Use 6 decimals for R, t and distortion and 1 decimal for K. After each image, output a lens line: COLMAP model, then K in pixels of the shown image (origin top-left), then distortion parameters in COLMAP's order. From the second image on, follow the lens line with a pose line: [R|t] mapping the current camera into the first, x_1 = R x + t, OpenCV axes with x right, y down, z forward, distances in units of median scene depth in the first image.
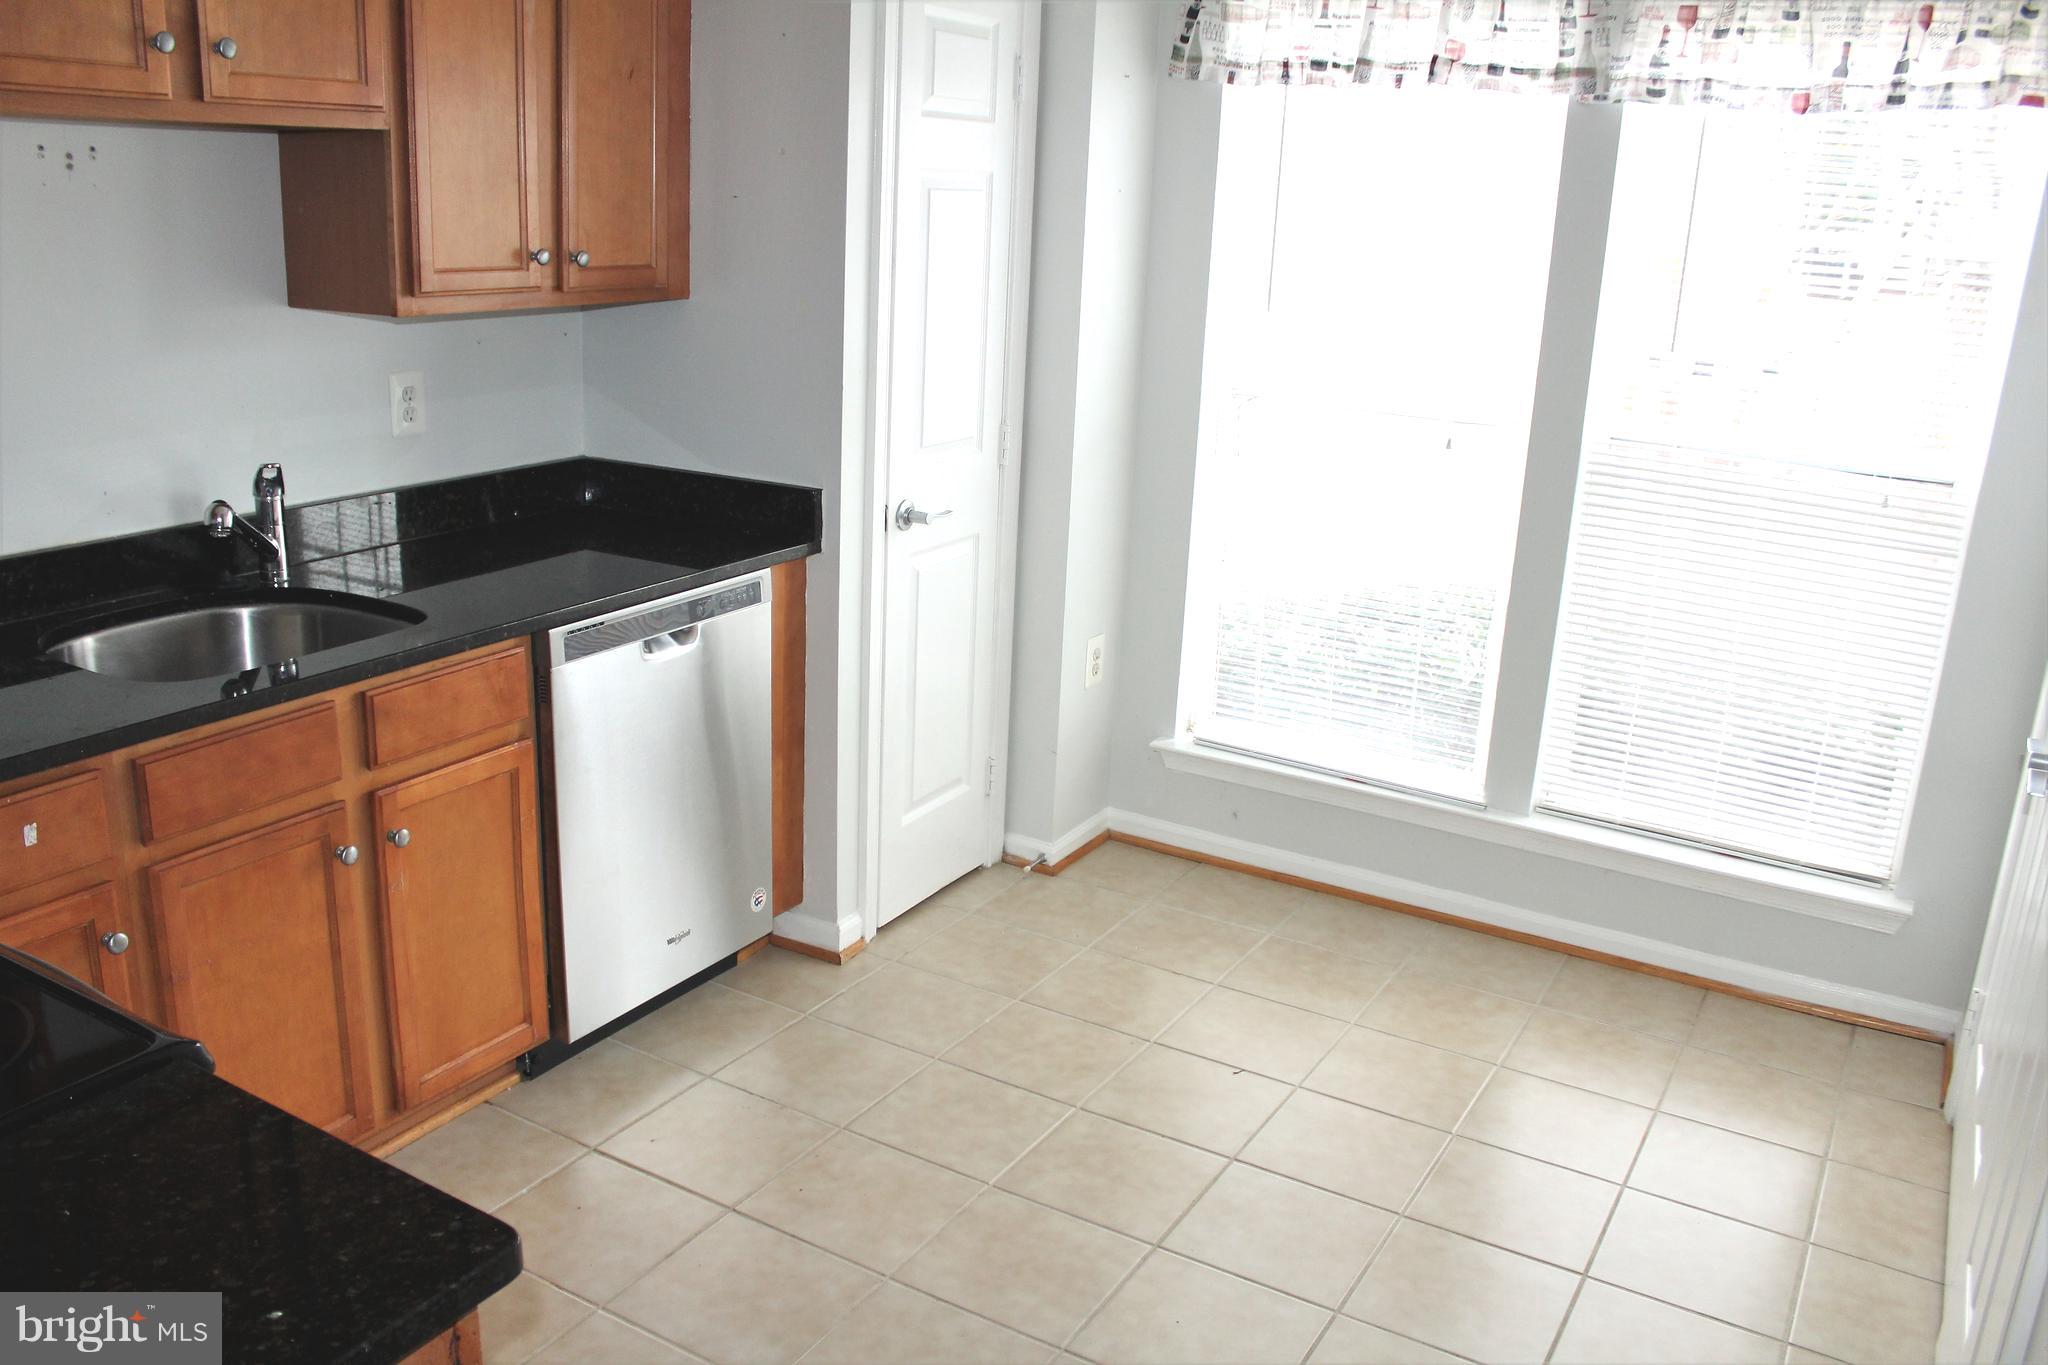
lens RADIAL K [[1652.3, 0, 1024.0], [0, 1652.3, 682.5], [0, 0, 1]] dist [-0.151632, 0.108635]
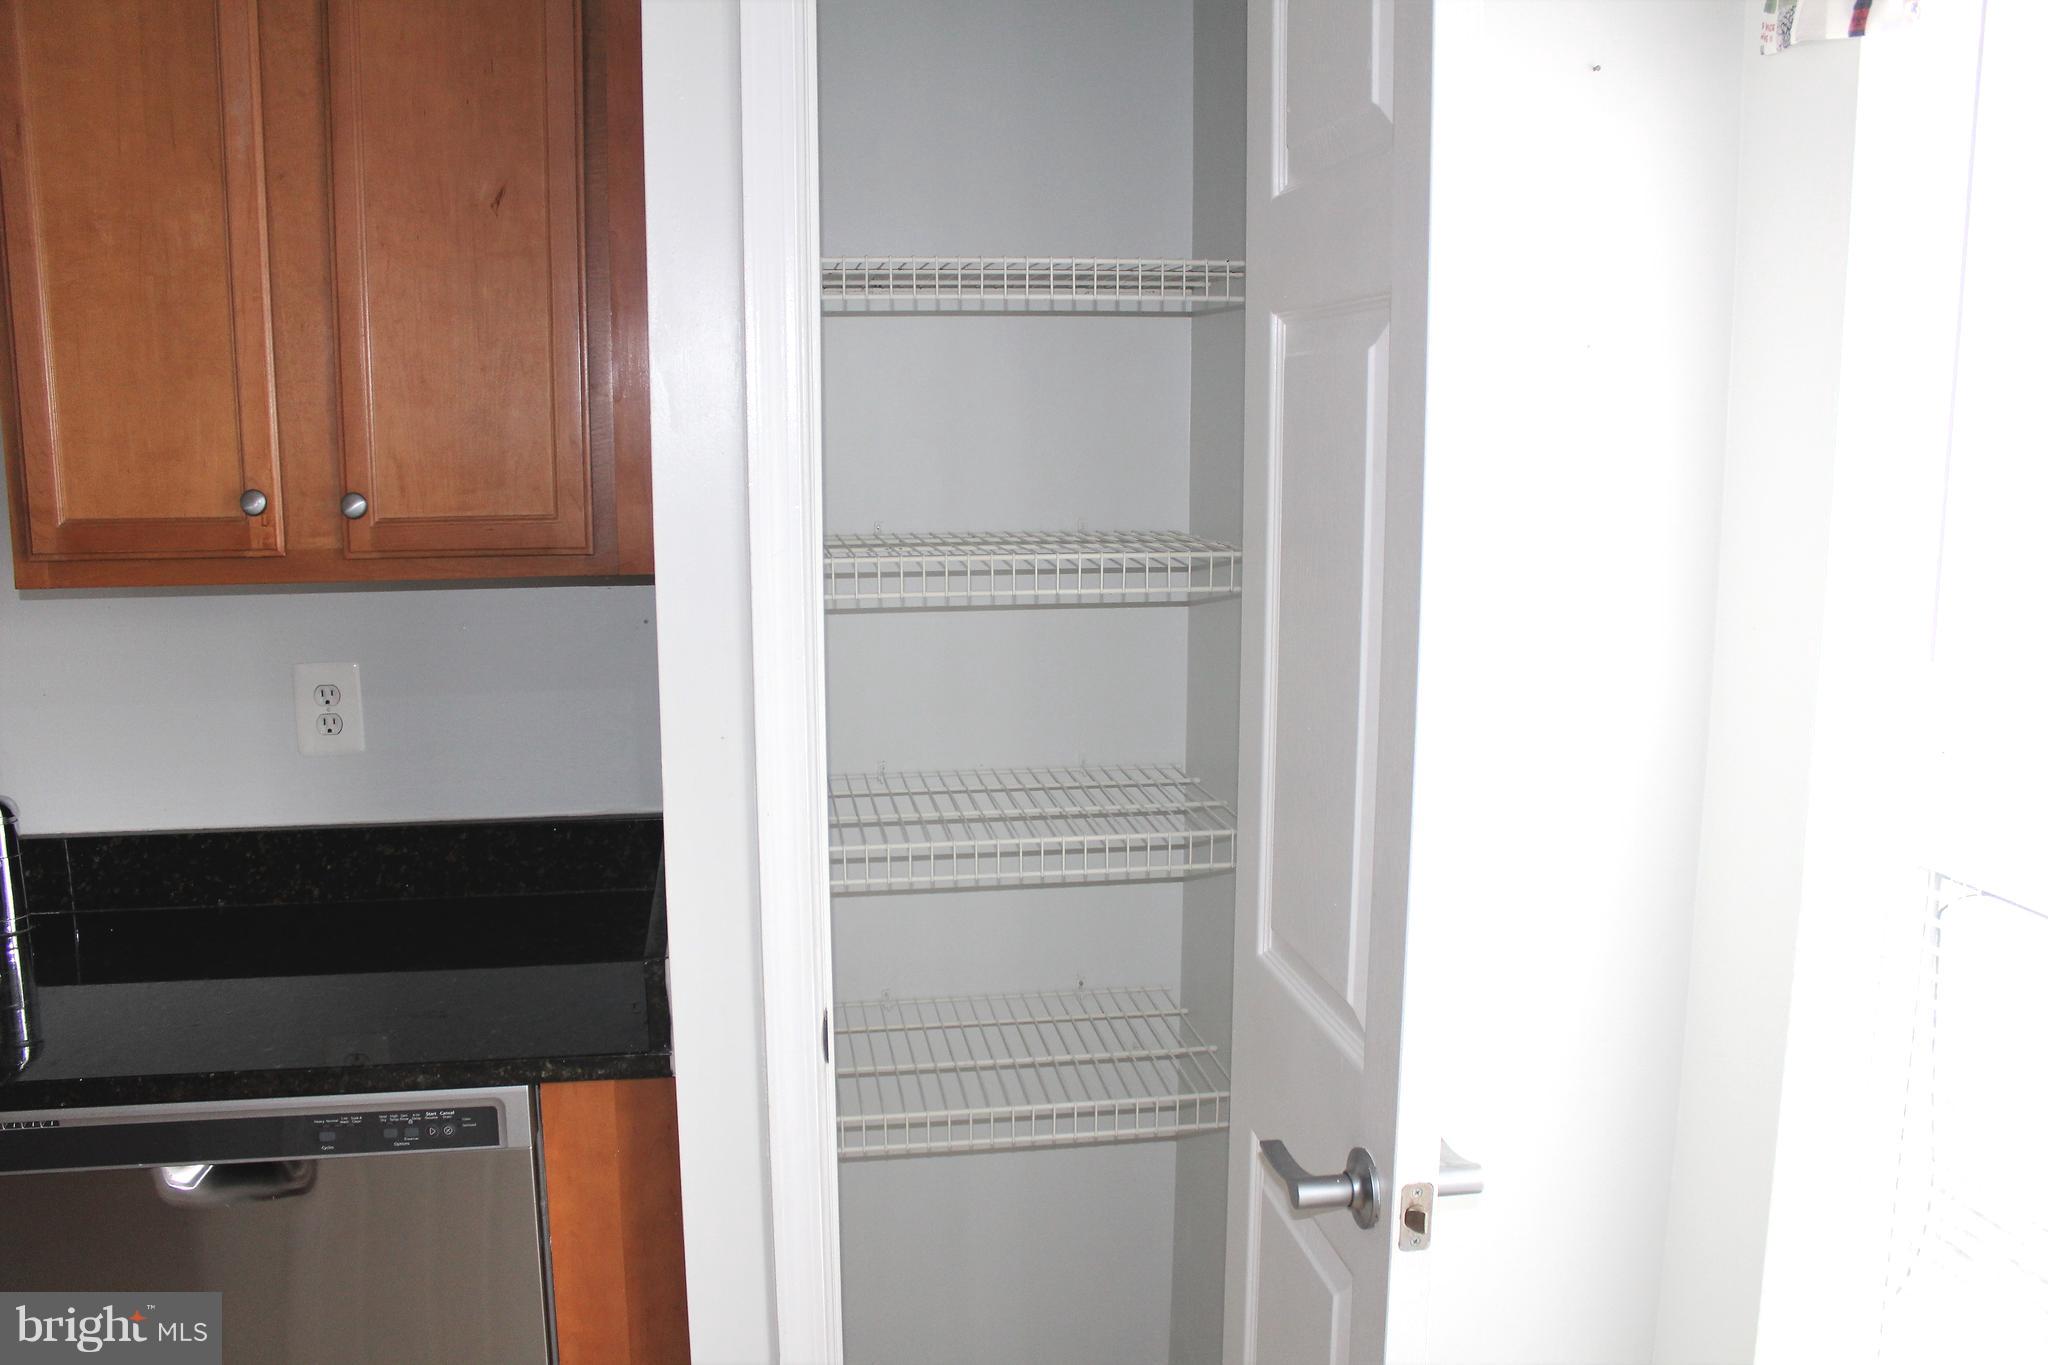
lens RADIAL K [[1652.3, 0, 1024.0], [0, 1652.3, 682.5], [0, 0, 1]] dist [-0.151632, 0.108635]
pose [[0.640328, 0.077179, -0.764214, 0.340219], [-0.193062, 0.979170, -0.062877, -0.198439], [0.743443, 0.187803, 0.641890, 0.776769]]
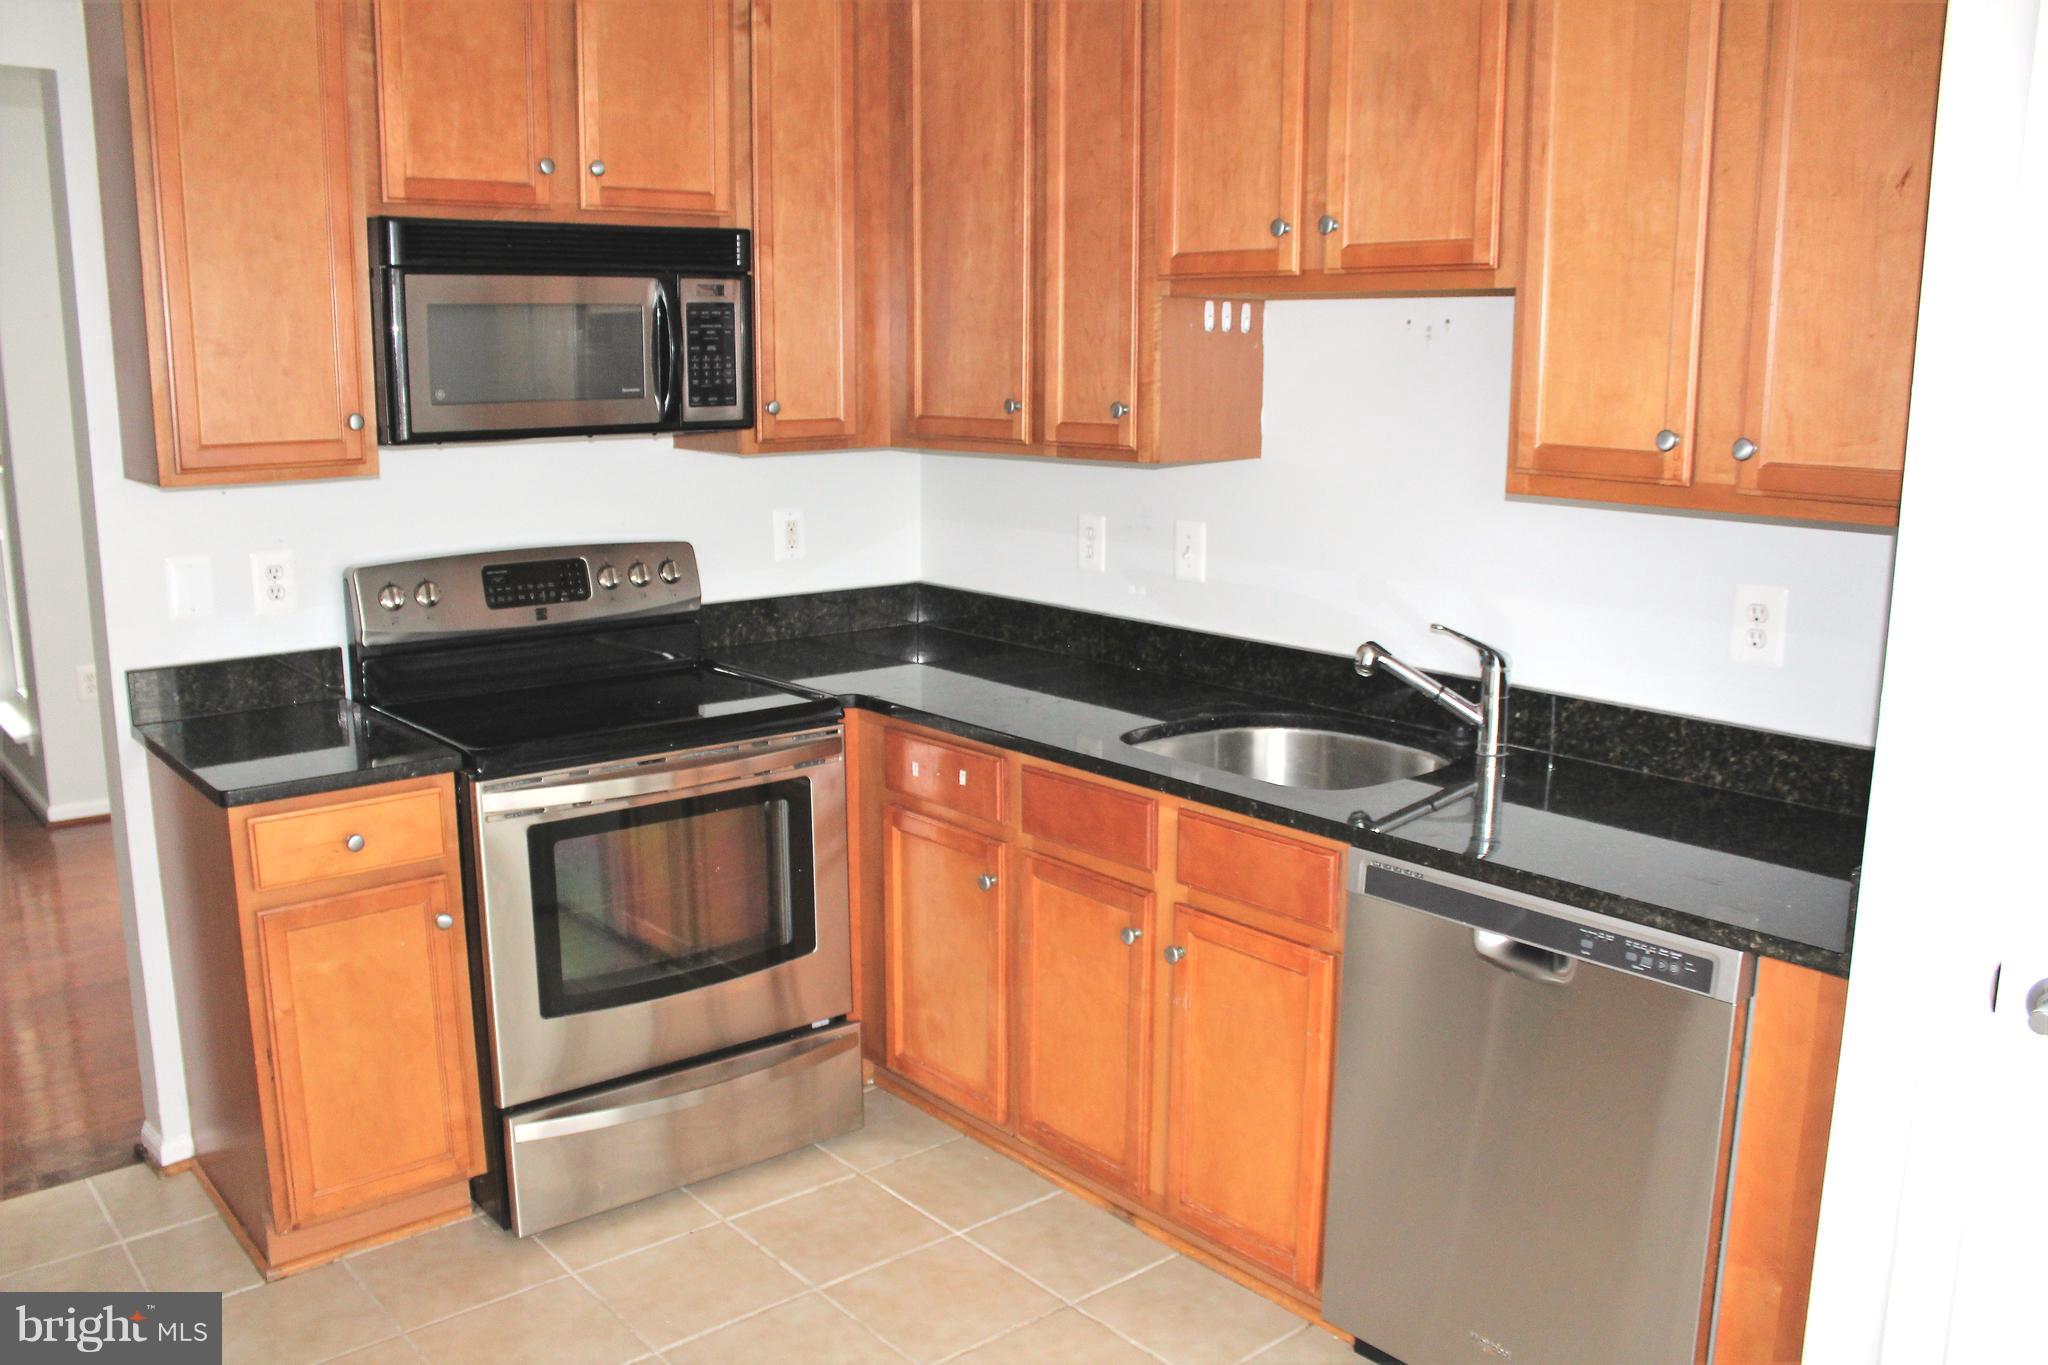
lens RADIAL K [[1652.3, 0, 1024.0], [0, 1652.3, 682.5], [0, 0, 1]] dist [-0.151632, 0.108635]
pose [[-0.330806, 0.144458, -0.932577, 0.487077], [-0.285484, 0.926592, 0.244798, -0.237934], [0.899481, 0.347217, -0.265281, 0.896206]]
